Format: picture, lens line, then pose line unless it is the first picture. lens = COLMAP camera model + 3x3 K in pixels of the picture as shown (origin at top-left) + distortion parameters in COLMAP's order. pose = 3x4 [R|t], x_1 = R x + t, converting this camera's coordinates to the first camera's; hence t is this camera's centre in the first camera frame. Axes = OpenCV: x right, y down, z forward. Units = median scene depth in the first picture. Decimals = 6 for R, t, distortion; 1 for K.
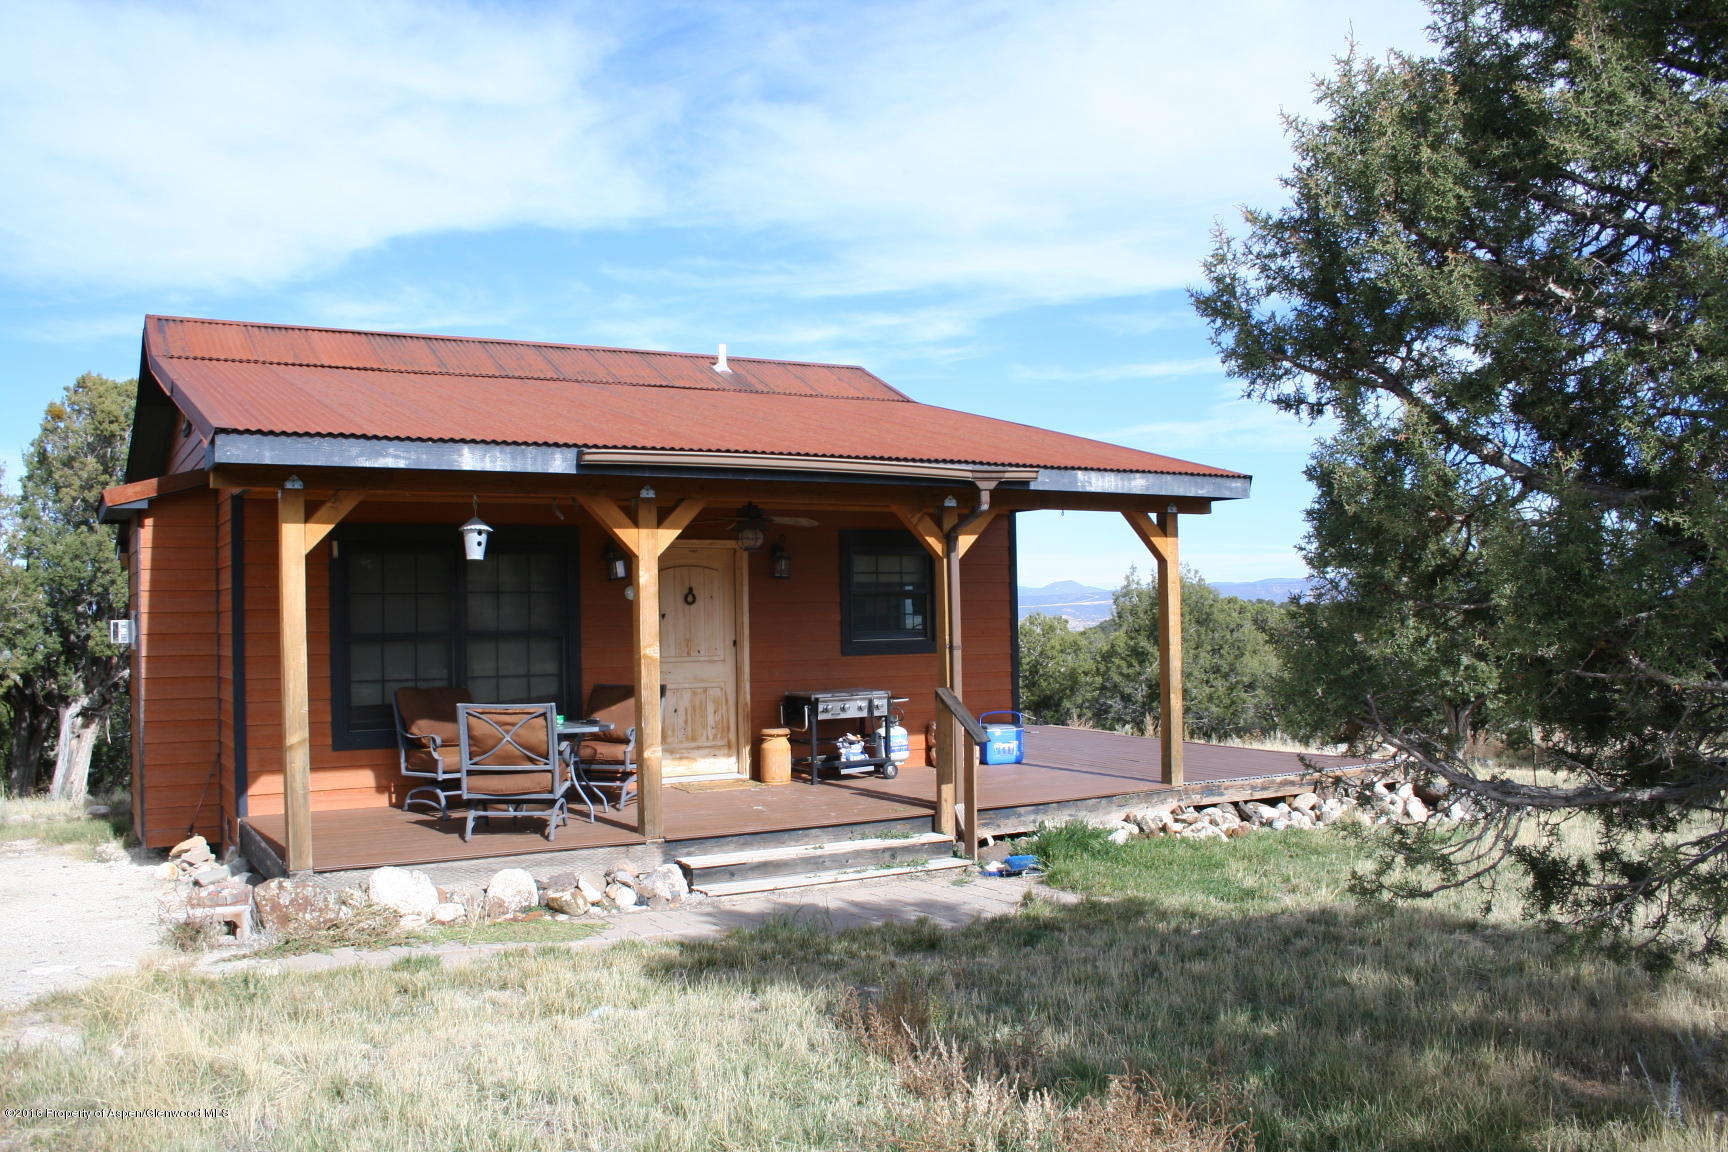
lens RADIAL K [[1639.0, 0, 864.0], [0, 1639.0, 576.0], [0, 0, 1]] dist [-0.104224, 0.004117]
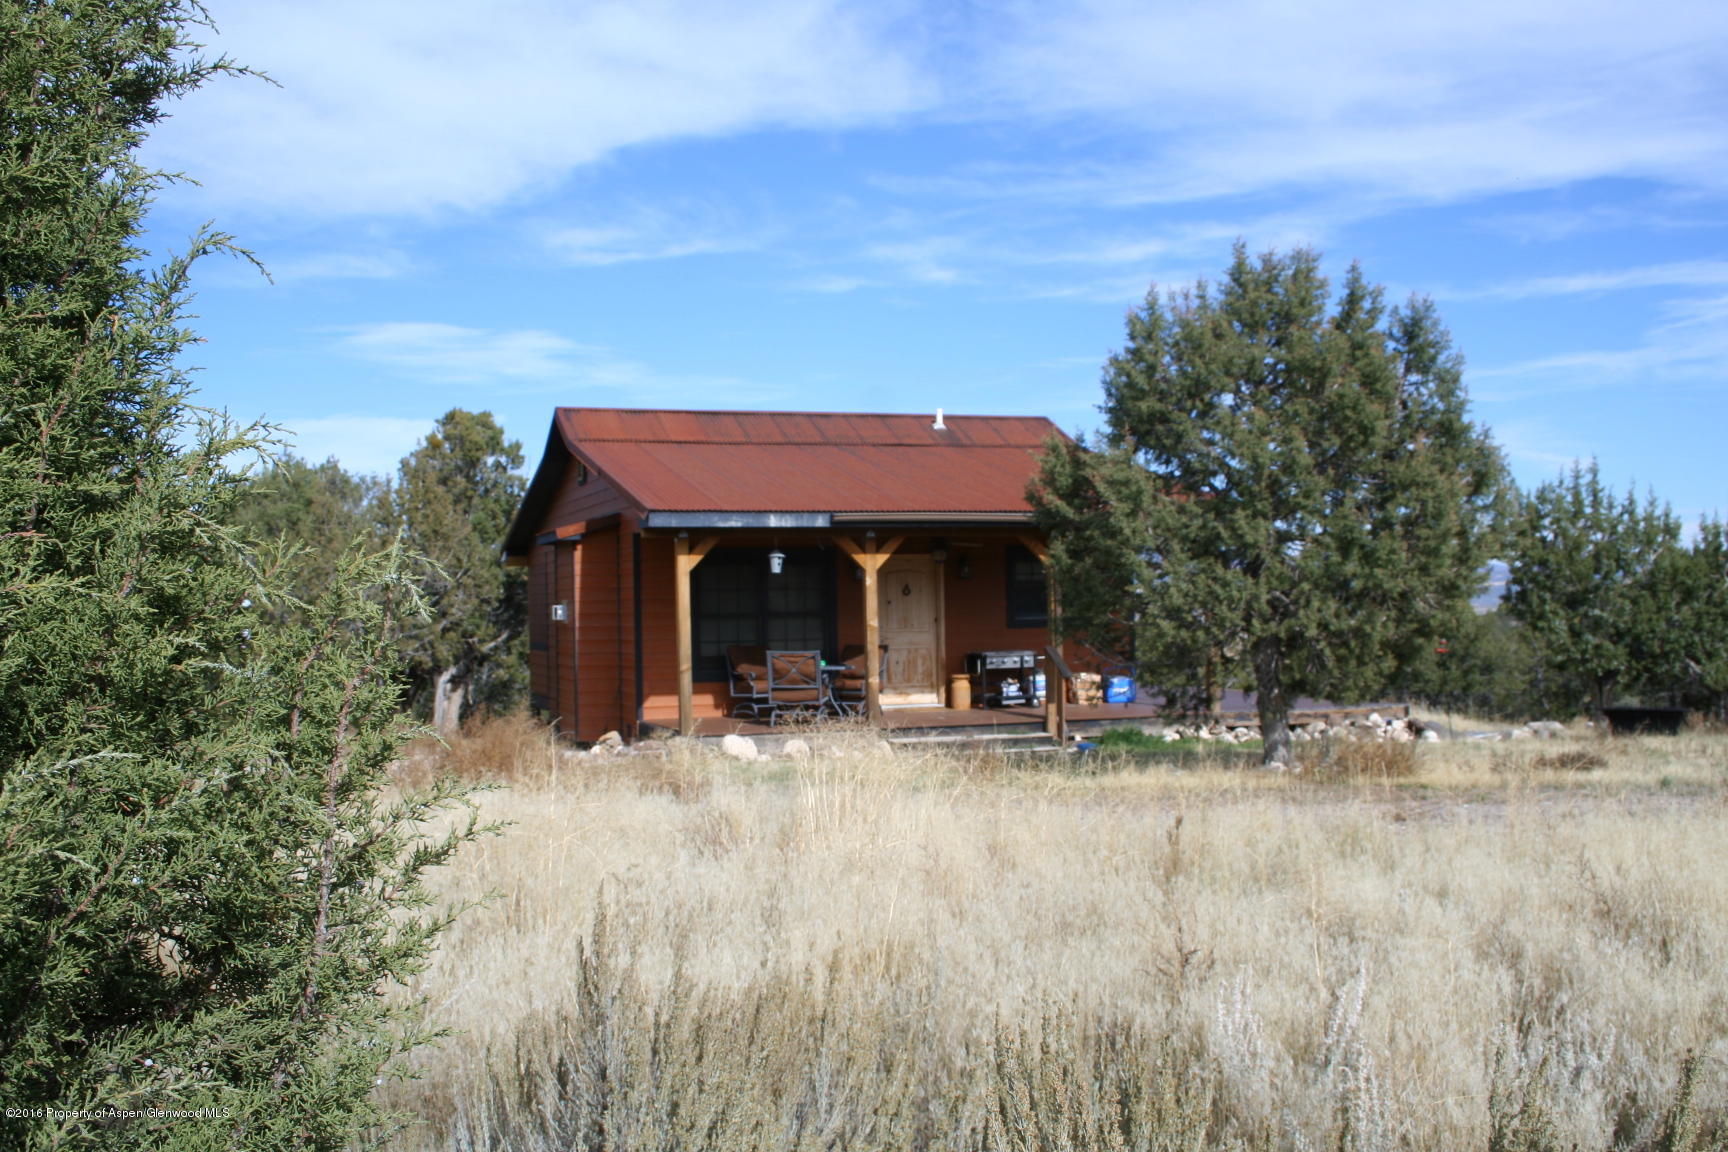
lens RADIAL K [[1869.7, 0, 864.0], [0, 1869.7, 576.0], [0, 0, 1]] dist [0.011646, 0.014811]
pose [[0.985350, -0.002324, -0.170526, 0.171091], [0.004292, 0.999928, 0.011176, -0.022916], [0.170488, -0.011744, 0.985290, -0.830192]]
